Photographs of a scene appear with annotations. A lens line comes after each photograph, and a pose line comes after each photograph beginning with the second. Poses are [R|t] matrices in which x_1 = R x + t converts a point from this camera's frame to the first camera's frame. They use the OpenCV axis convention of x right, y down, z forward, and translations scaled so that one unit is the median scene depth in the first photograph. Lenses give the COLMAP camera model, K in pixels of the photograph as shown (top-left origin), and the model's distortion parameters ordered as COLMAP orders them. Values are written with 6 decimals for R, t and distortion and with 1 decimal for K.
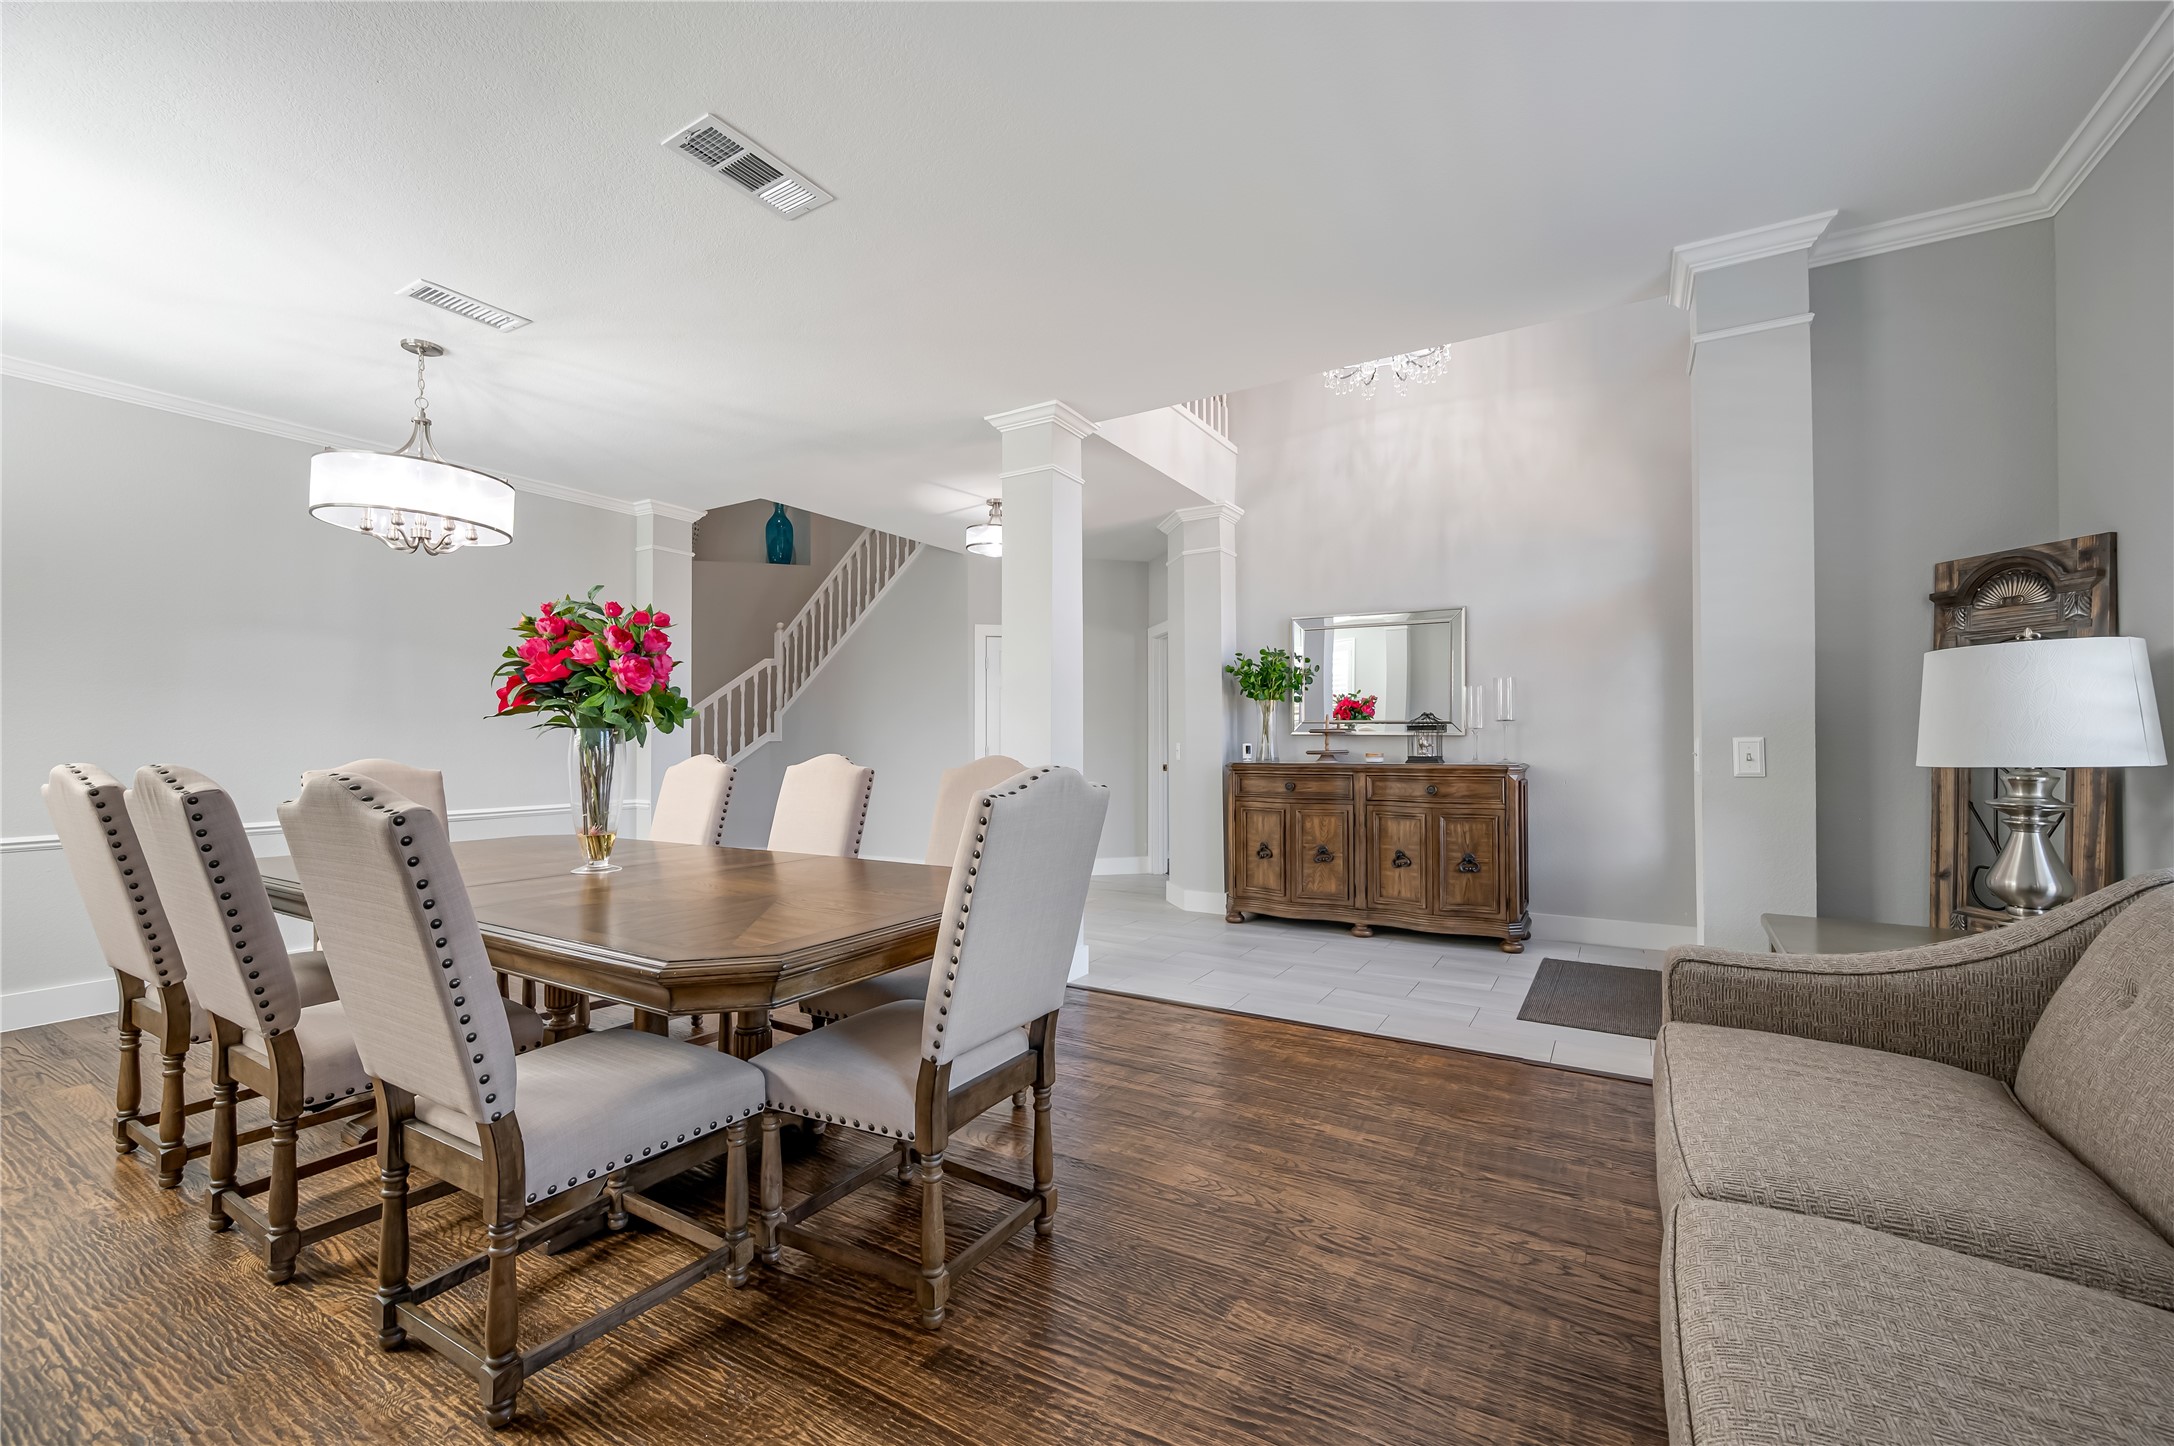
lens RADIAL K [[882.3, 0, 1097.4], [0, 882.3, 715.9], [0, 0, 1]] dist [-0.000097, -0.000447]
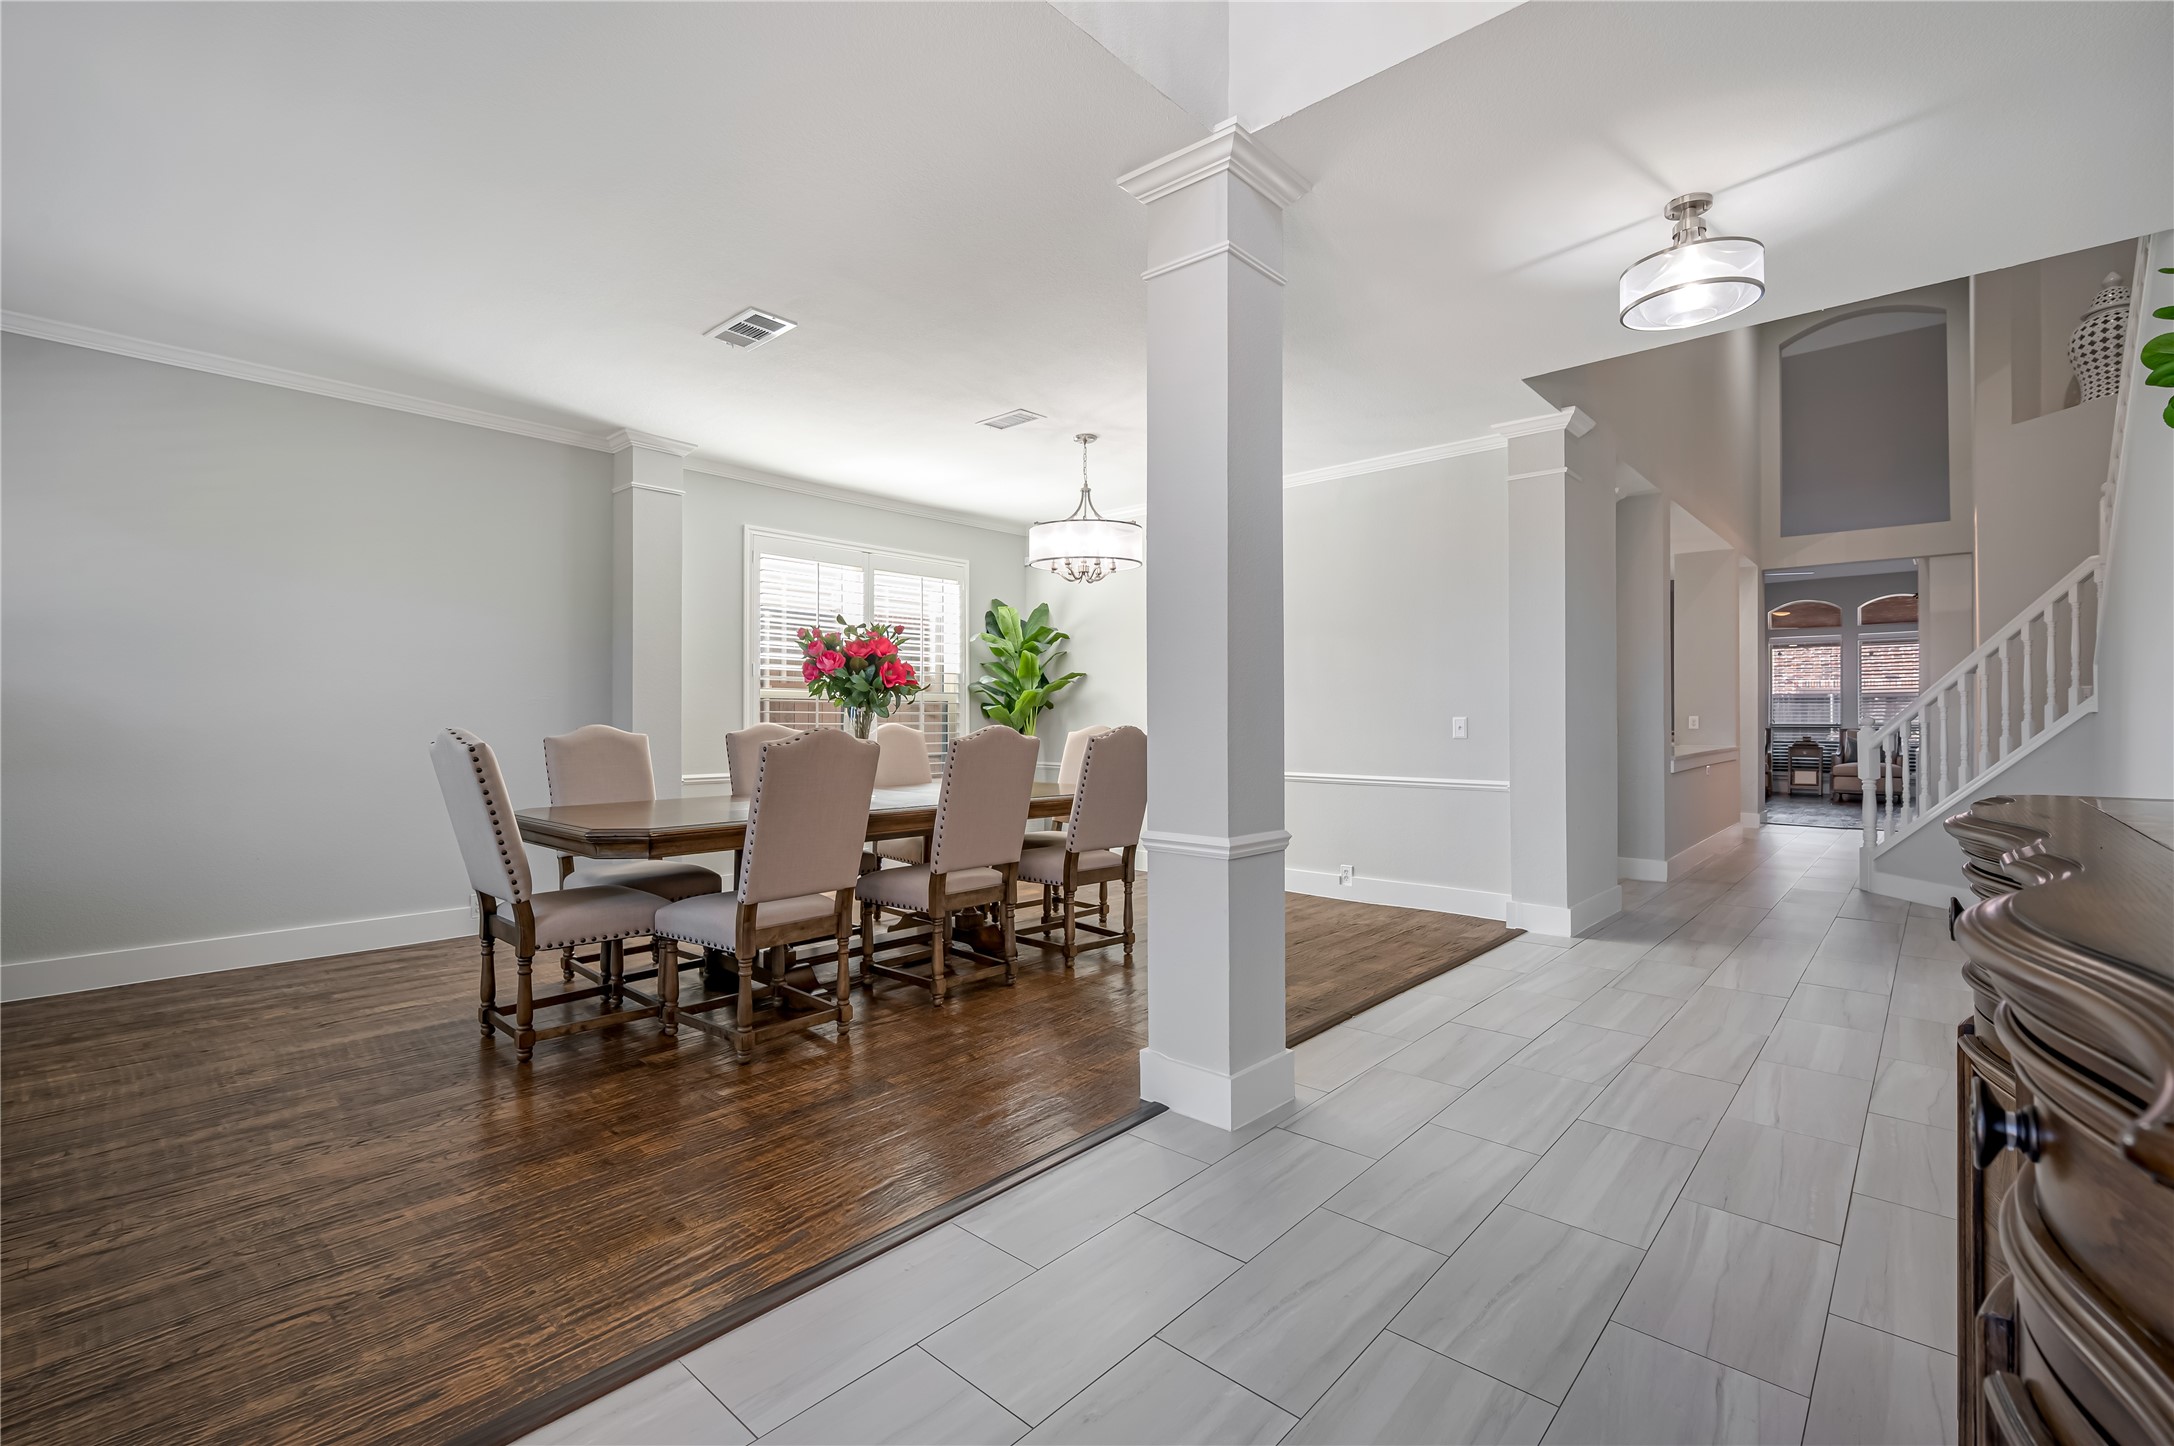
lens RADIAL K [[954.5, 0, 1090.4], [0, 954.5, 713.7], [0, 0, 1]] dist [-0.000836, -0.000236]
pose [[-0.197581, -0.003718, -0.980279, 1.153059], [0.029014, 0.999533, -0.009639, 0.066068], [0.979857, -0.030346, -0.197381, 2.023030]]
